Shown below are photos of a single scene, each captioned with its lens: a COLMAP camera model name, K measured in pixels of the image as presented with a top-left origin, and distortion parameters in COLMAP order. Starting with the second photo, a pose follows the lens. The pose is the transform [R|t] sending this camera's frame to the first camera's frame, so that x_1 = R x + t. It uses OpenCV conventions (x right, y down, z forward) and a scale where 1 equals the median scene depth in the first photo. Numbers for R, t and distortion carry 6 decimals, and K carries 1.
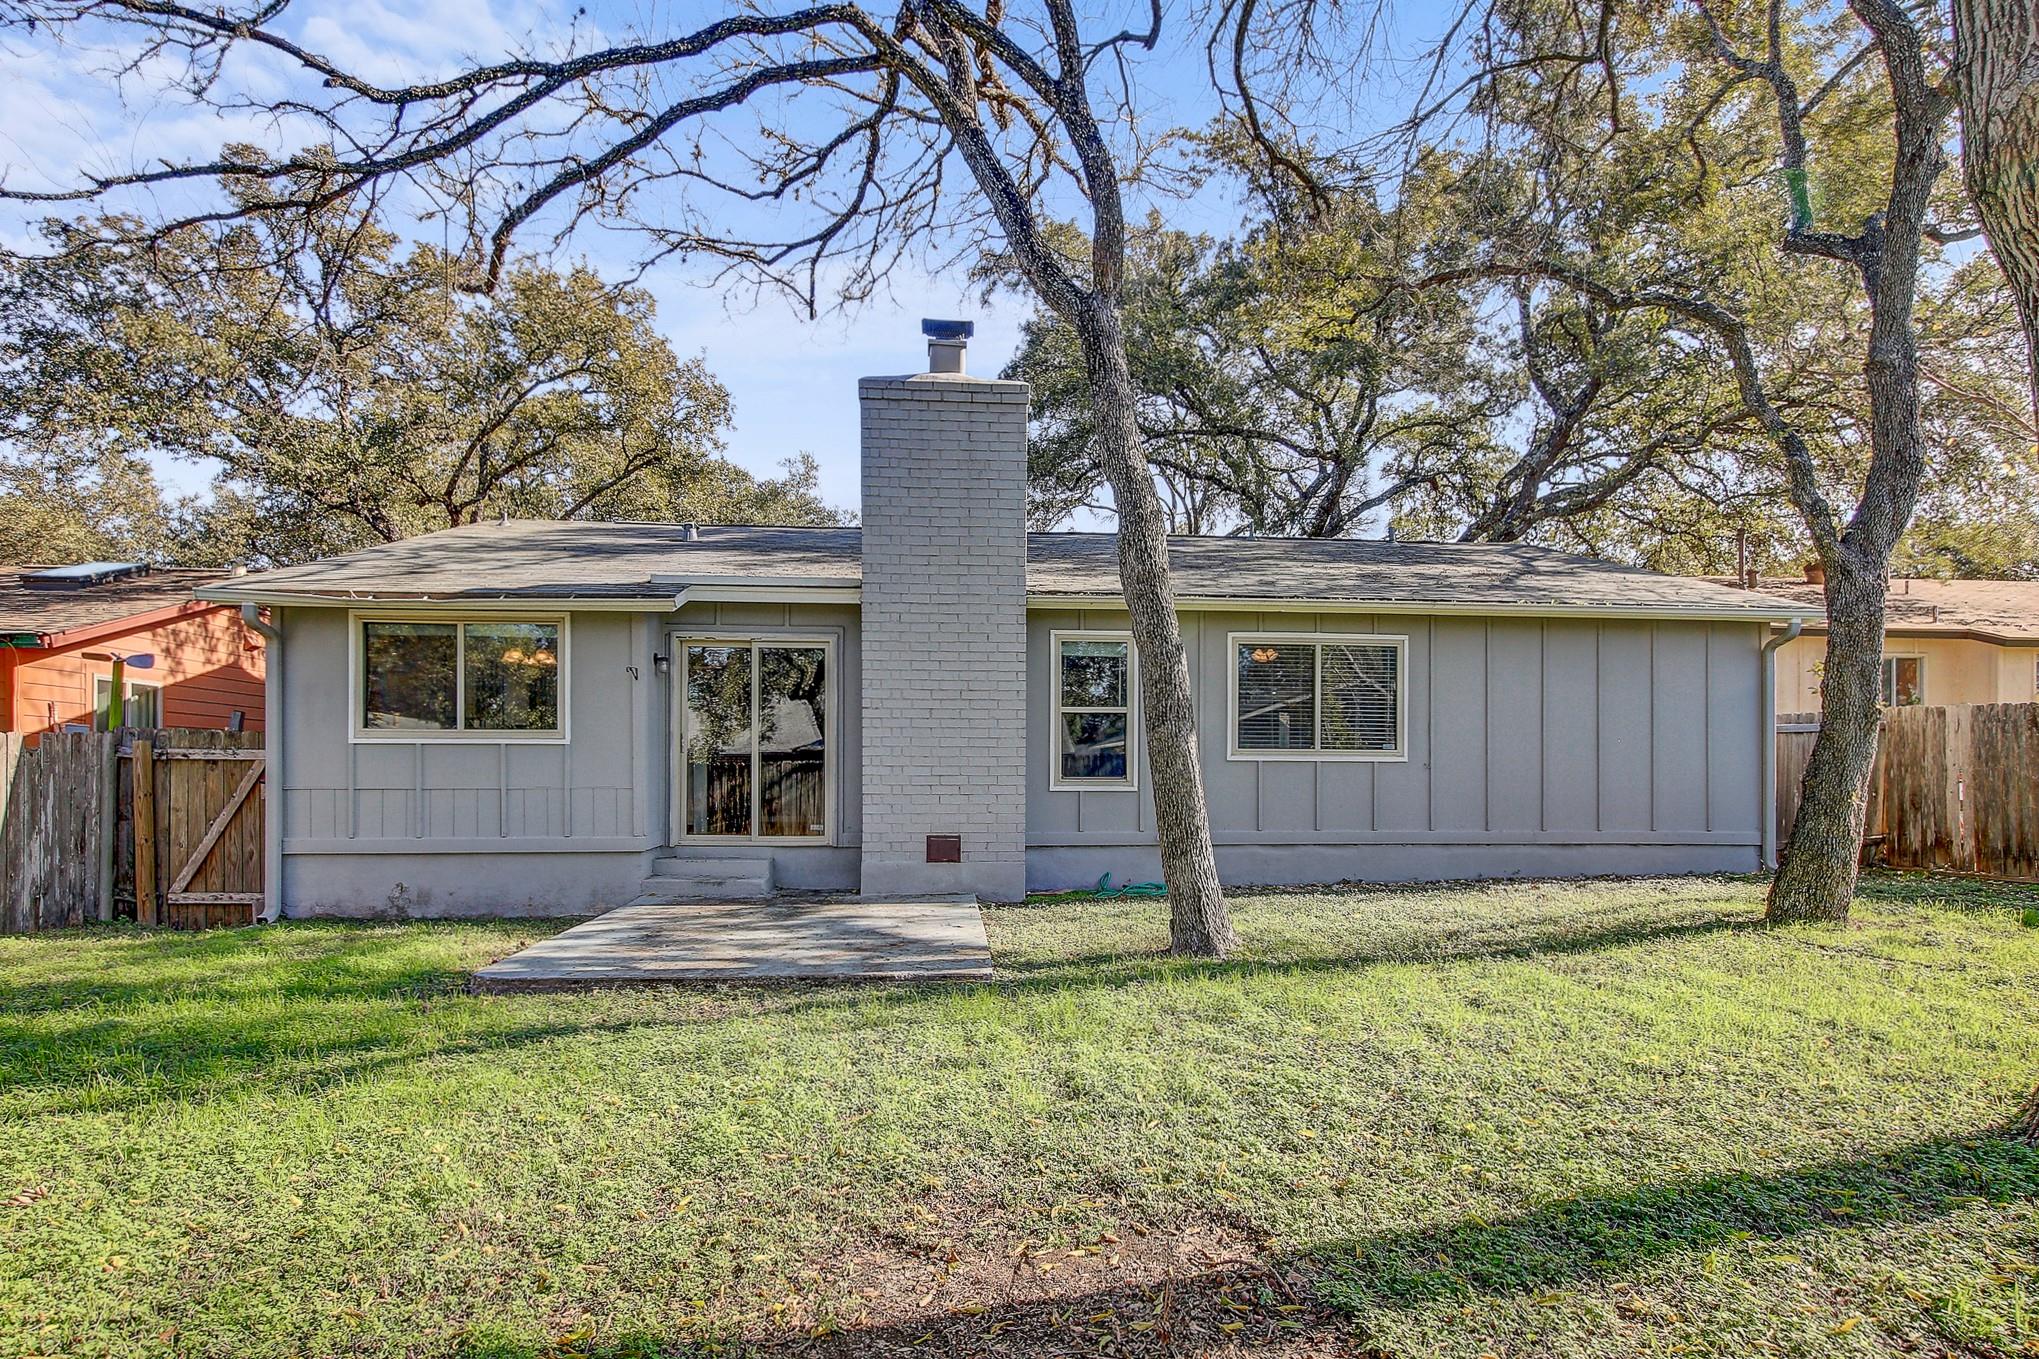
lens RADIAL K [[1029.1, 0, 1034.8], [0, 1029.1, 736.0], [0, 0, 1]] dist [0.001255, 0.000709]
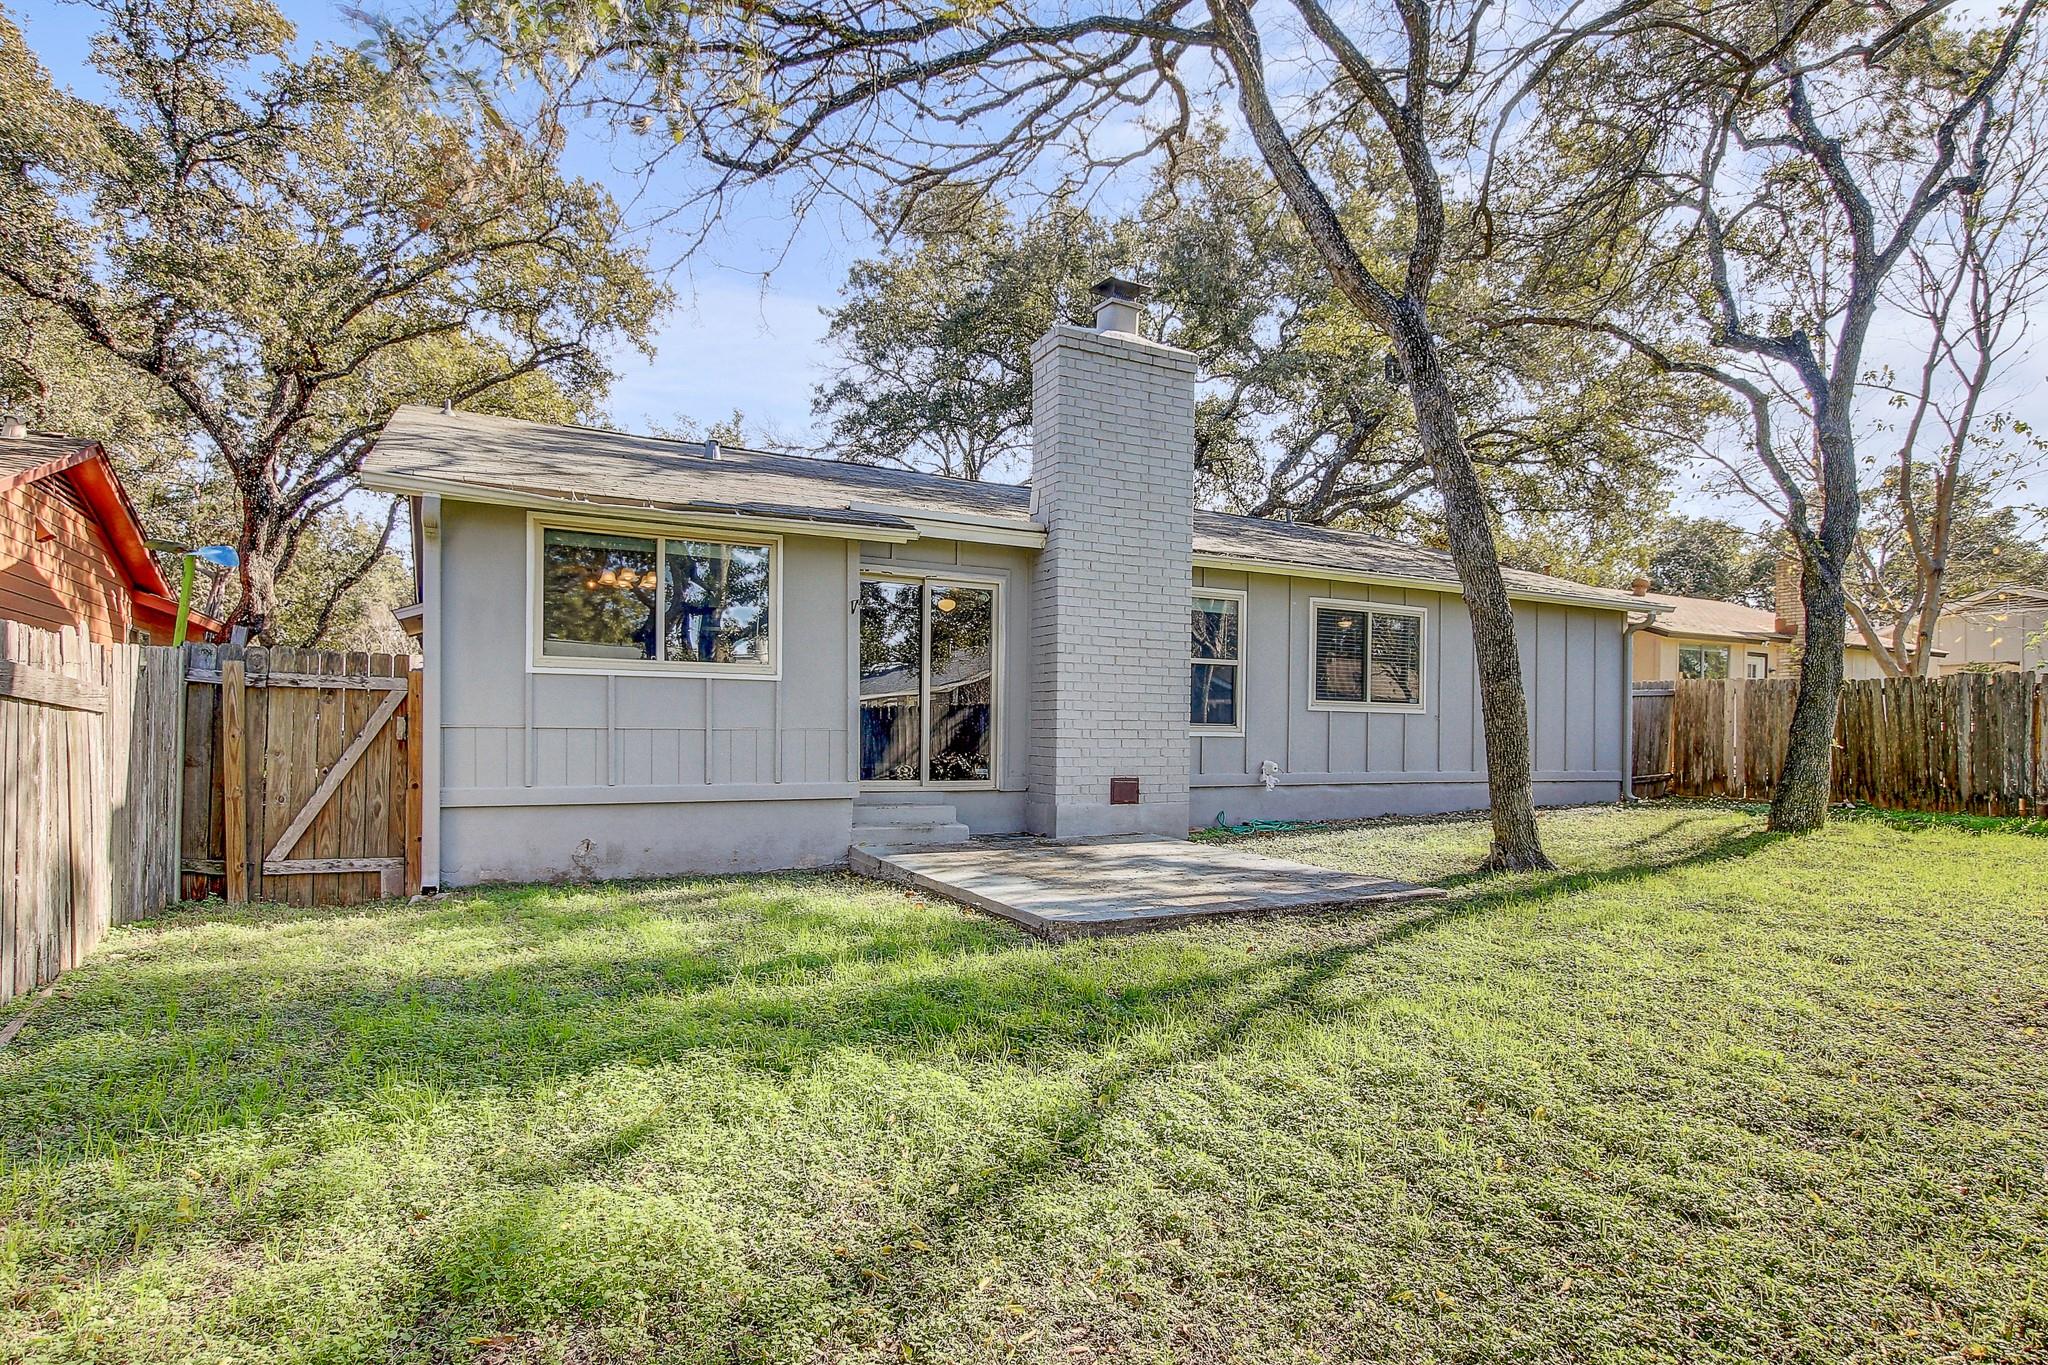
lens RADIAL K [[1033.6, 0, 1026.4], [0, 1033.6, 692.2], [0, 0, 1]] dist [0.001255, 0.000709]
pose [[0.924678, 0.022721, 0.380071, -0.597234], [-0.023938, 0.999712, -0.001526, 0.014499], [-0.379996, -0.007687, 0.924956, 0.075294]]
